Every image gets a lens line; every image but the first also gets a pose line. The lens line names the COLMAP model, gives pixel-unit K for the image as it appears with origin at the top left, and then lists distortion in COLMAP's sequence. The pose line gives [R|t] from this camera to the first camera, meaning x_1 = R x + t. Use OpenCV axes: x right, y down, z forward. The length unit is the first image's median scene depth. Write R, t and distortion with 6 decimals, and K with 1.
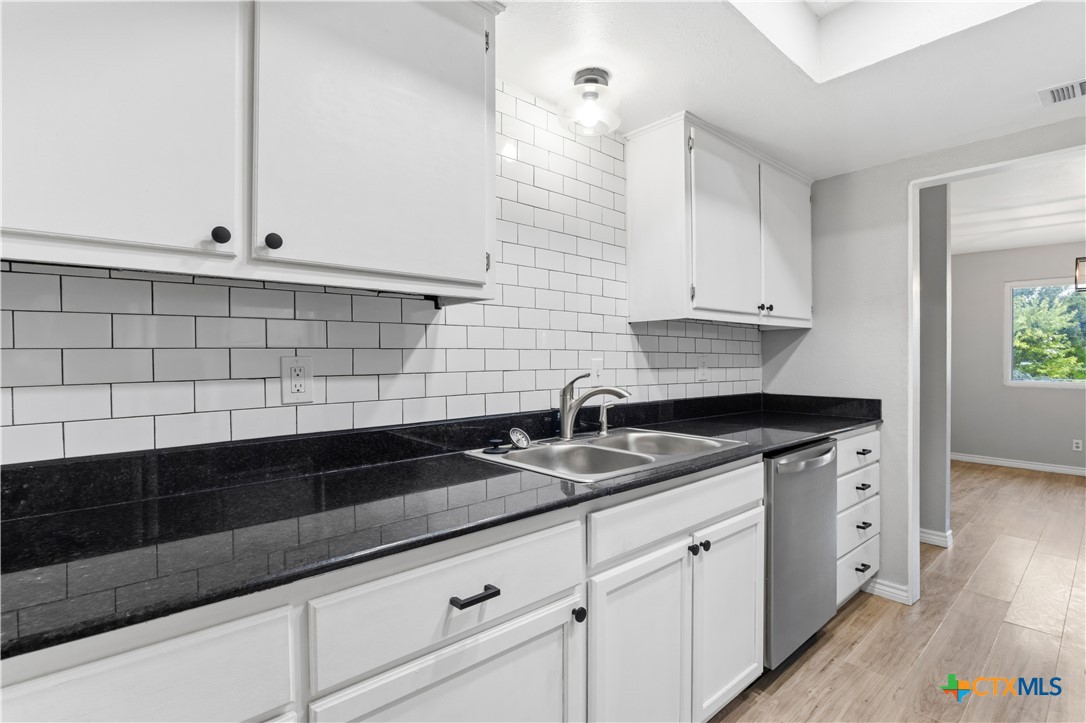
lens RADIAL K [[526.1, 0, 522.1], [0, 526.1, 364.5], [0, 0, 1]] dist [-0.017170, 0.001664]
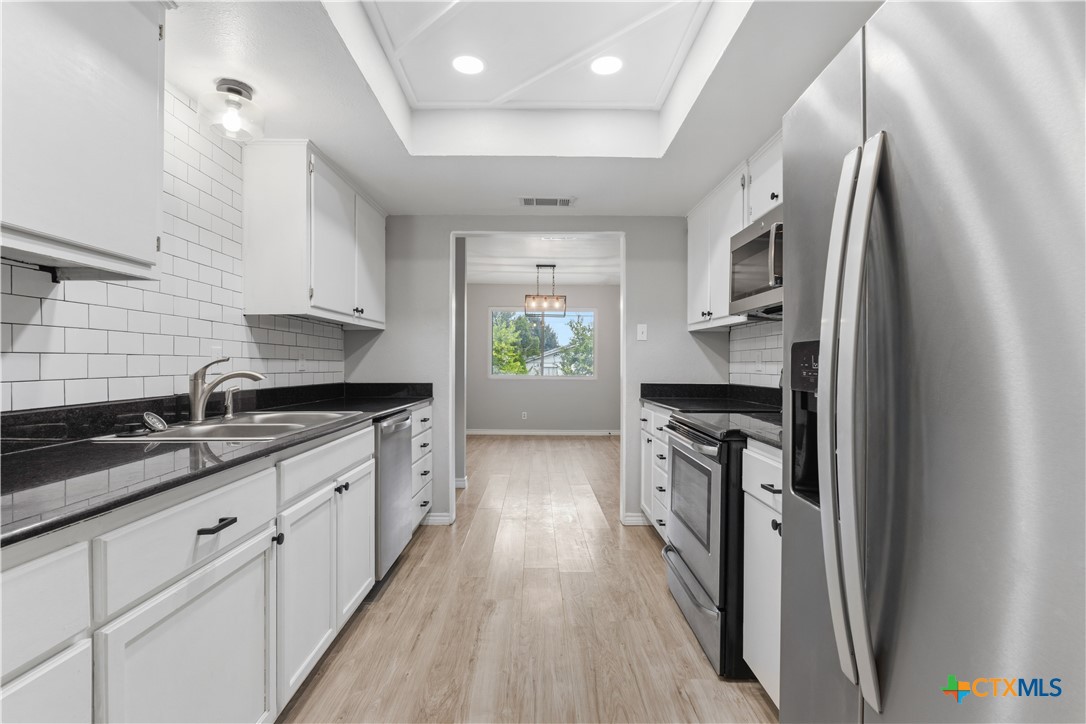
lens RADIAL K [[526.1, 0, 522.1], [0, 526.1, 365.0], [0, 0, 1]] dist [-0.017170, 0.001664]
pose [[0.676204, 0.003907, 0.736704, -0.236025], [0.001462, 0.999977, -0.006645, 0.036578], [-0.736713, 0.005570, 0.676182, -0.160255]]
